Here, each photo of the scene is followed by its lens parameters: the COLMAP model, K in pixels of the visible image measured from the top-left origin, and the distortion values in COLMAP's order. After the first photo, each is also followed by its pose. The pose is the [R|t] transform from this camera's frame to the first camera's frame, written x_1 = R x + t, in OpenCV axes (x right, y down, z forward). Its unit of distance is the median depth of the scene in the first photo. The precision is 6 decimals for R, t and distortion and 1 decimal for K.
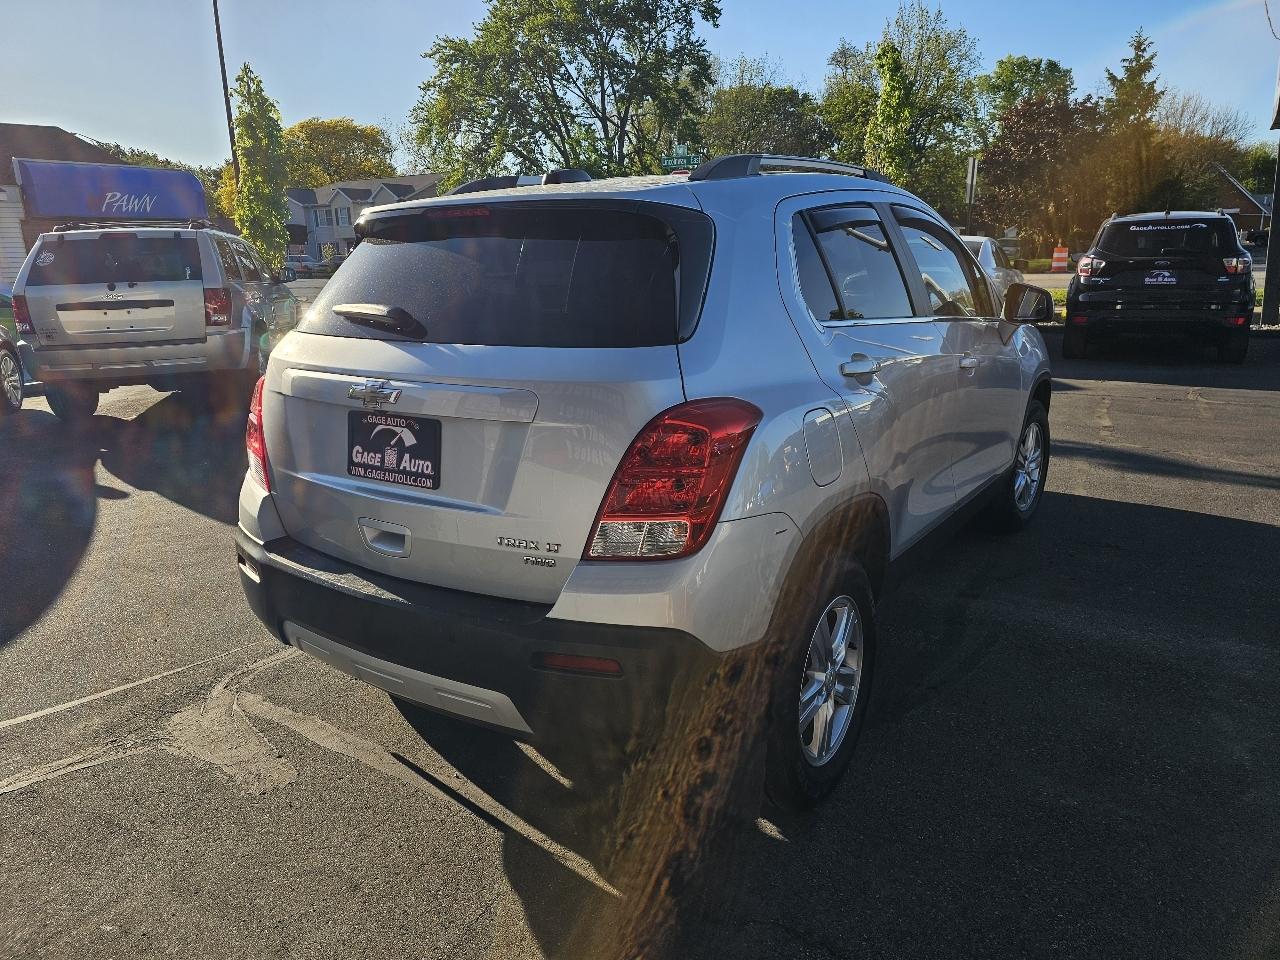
lens RADIAL K [[849.2, 0, 645.1], [0, 849.2, 471.1], [0, 0, 1]] dist [0.058524, -0.049198]
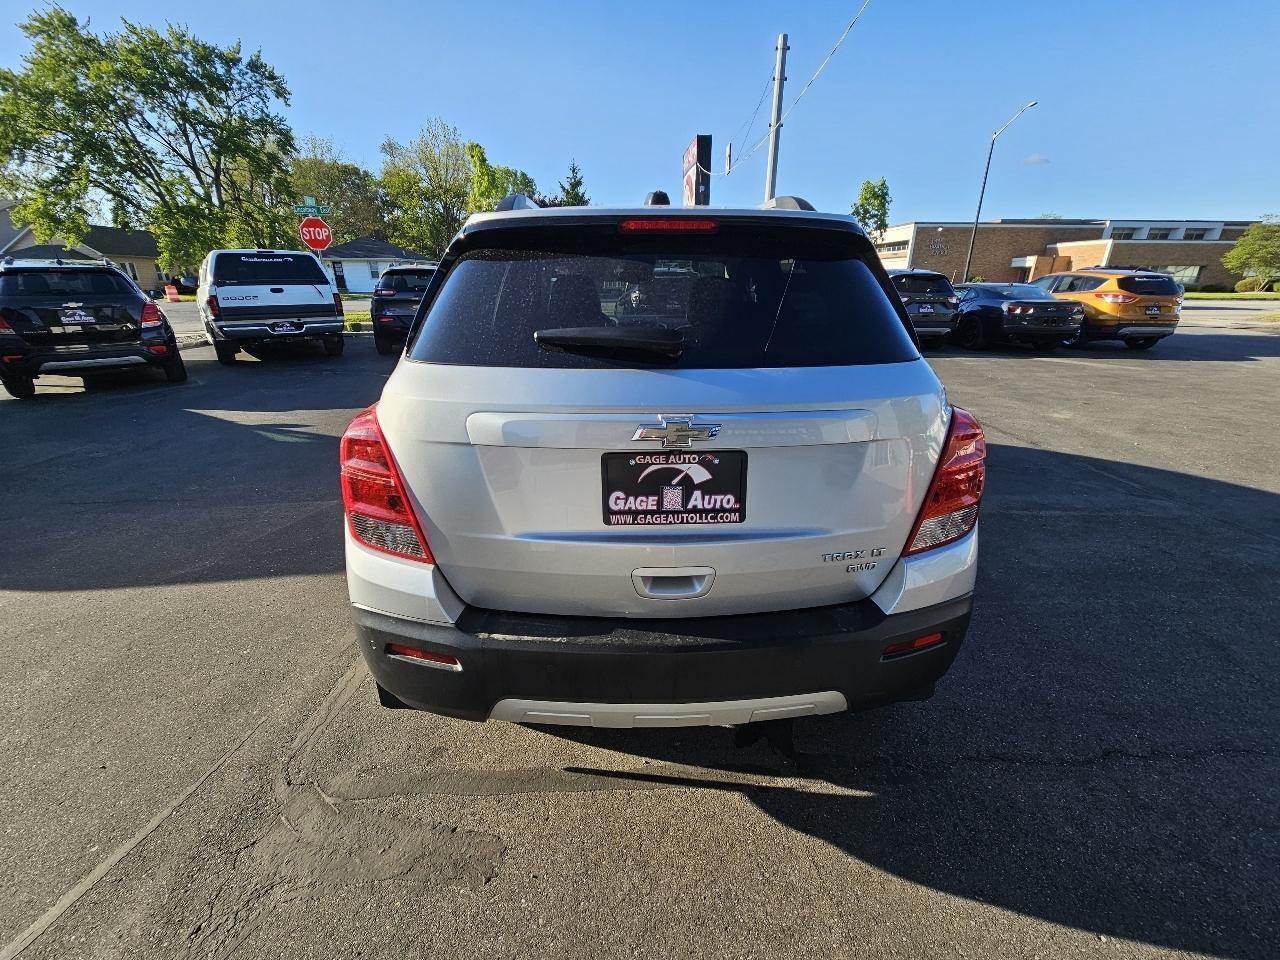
lens RADIAL K [[517.9, 0, 642.0], [0, 517.9, 481.6], [0, 0, 1]] dist [0.000807, -0.000197]
pose [[0.815677, -0.185088, 0.548099, -0.019950], [0.124844, 0.981431, 0.145628, -0.003776], [-0.564876, -0.050358, 0.823638, 0.017754]]
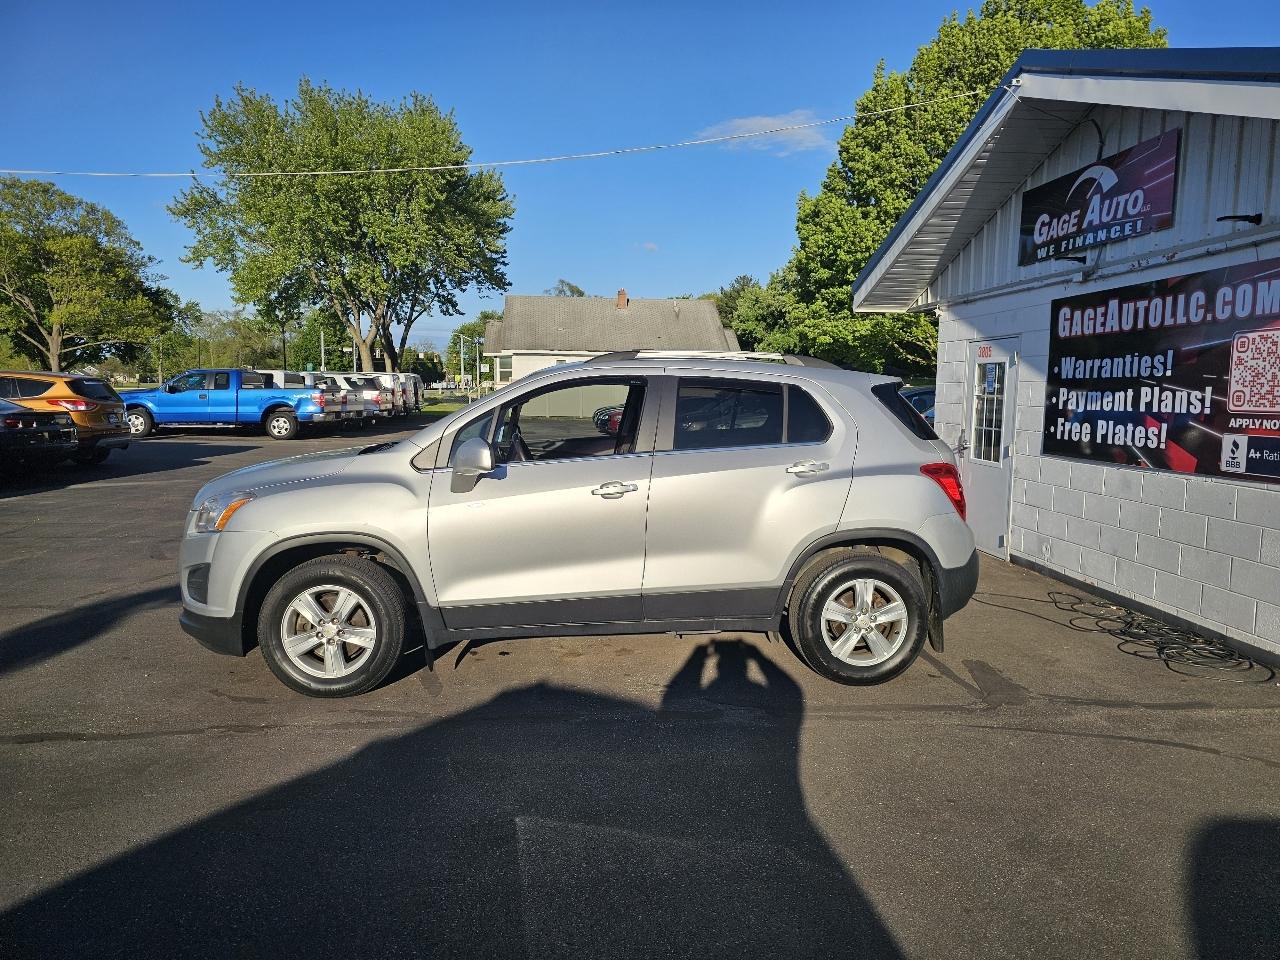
lens RADIAL K [[849.2, 0, 646.6], [0, 849.2, 479.4], [0, 0, 1]] dist [0.058524, -0.049198]
pose [[-0.620582, -0.066897, 0.781283, -0.055922], [0.202000, 0.949089, 0.241716, -0.025051], [-0.757677, 0.307824, -0.575474, 0.097586]]
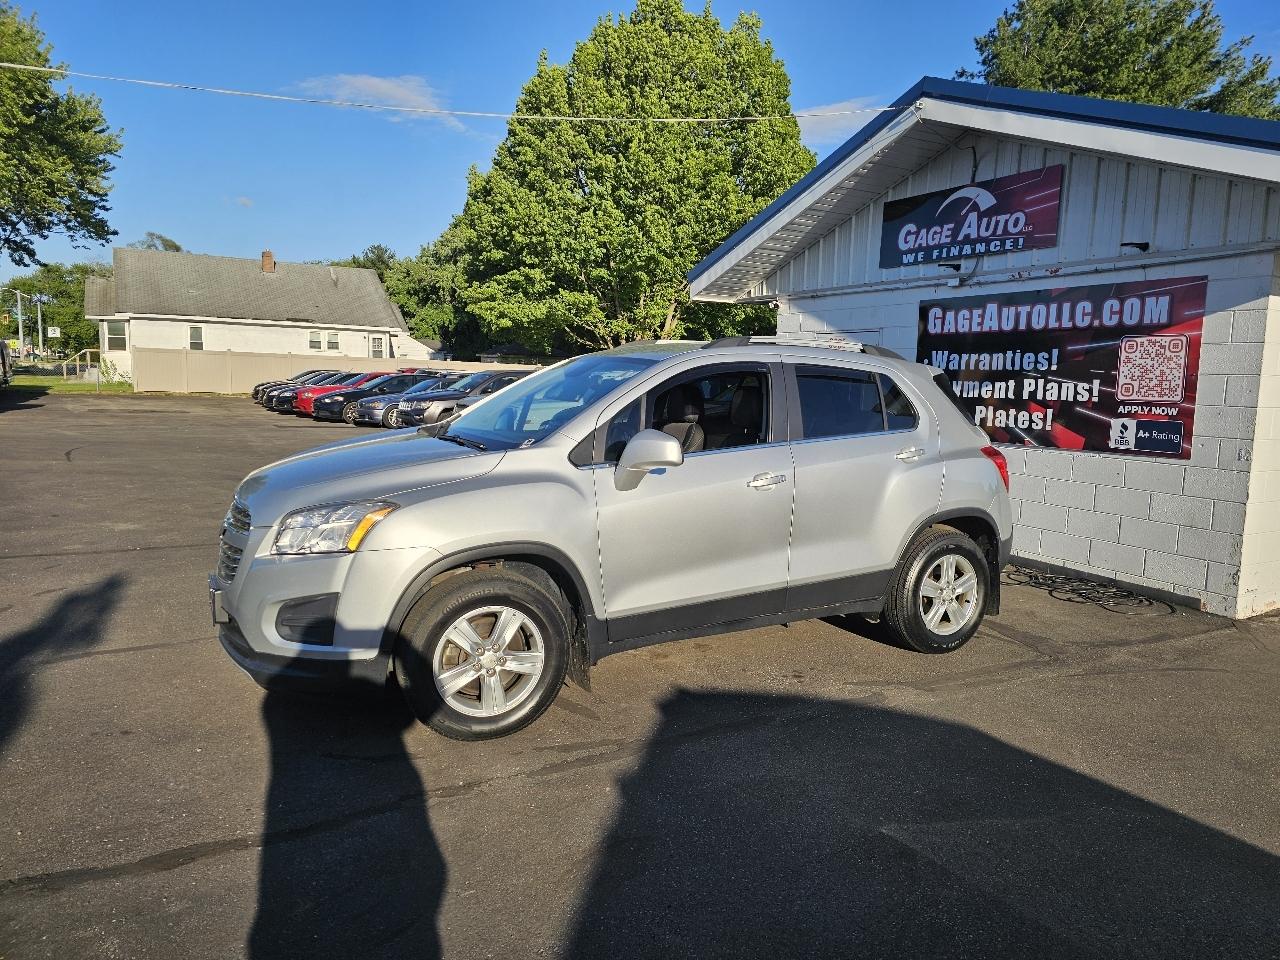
lens RADIAL K [[849.2, 0, 643.8], [0, 849.2, 475.1], [0, 0, 1]] dist [0.058524, -0.049198]
pose [[-0.886740, -0.057341, 0.458698, -0.024798], [0.108352, 0.938852, 0.326827, -0.030923], [-0.449391, 0.339512, -0.826305, 0.117923]]
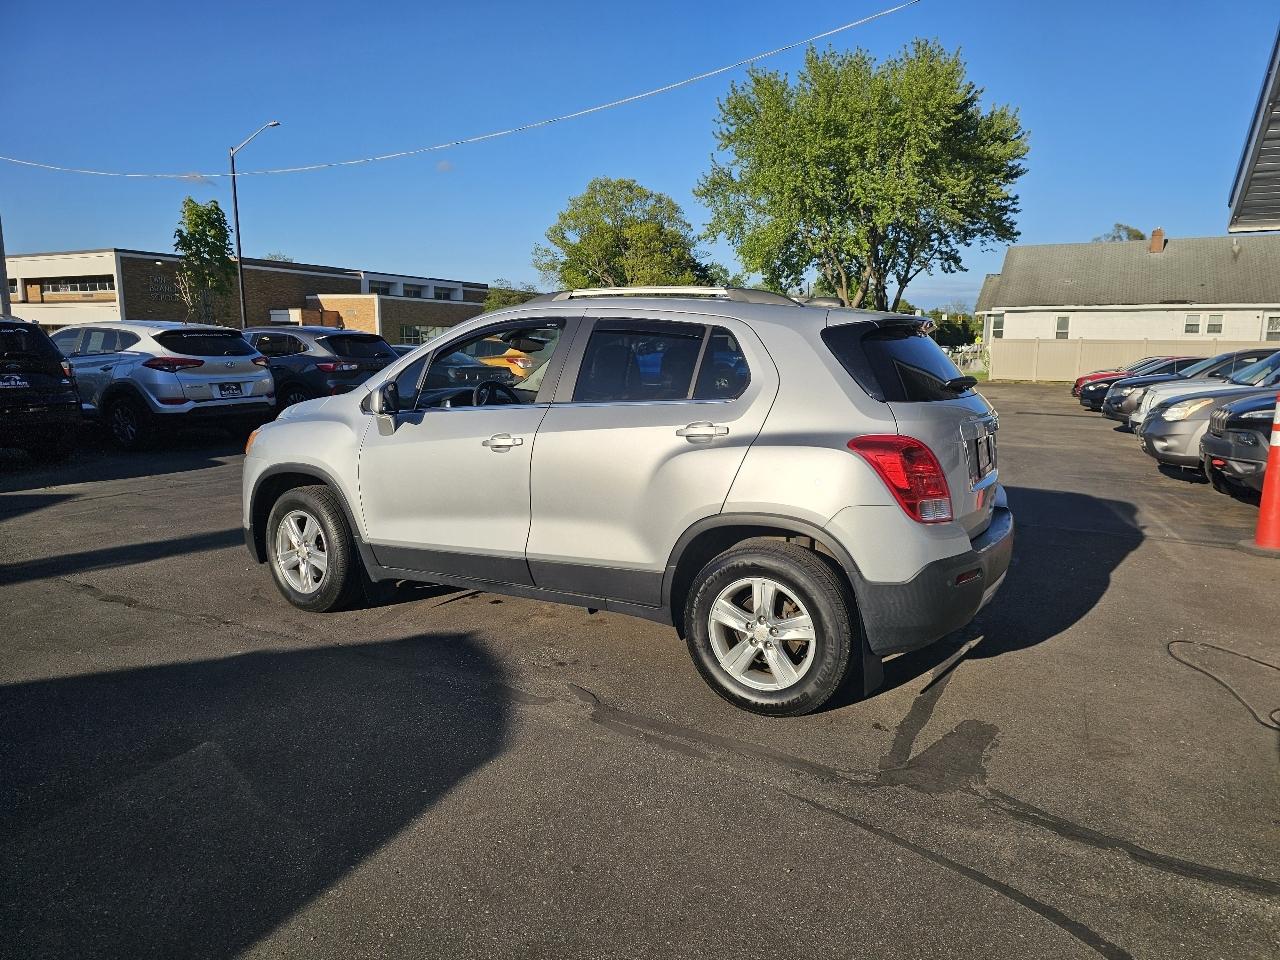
lens RADIAL K [[849.2, 0, 649.3], [0, 849.2, 483.0], [0, 0, 1]] dist [0.058524, -0.049198]
pose [[-0.073774, -0.135950, 0.987965, -0.064299], [0.242819, 0.958402, 0.150014, -0.012986], [-0.967262, 0.250964, -0.037694, 0.055806]]
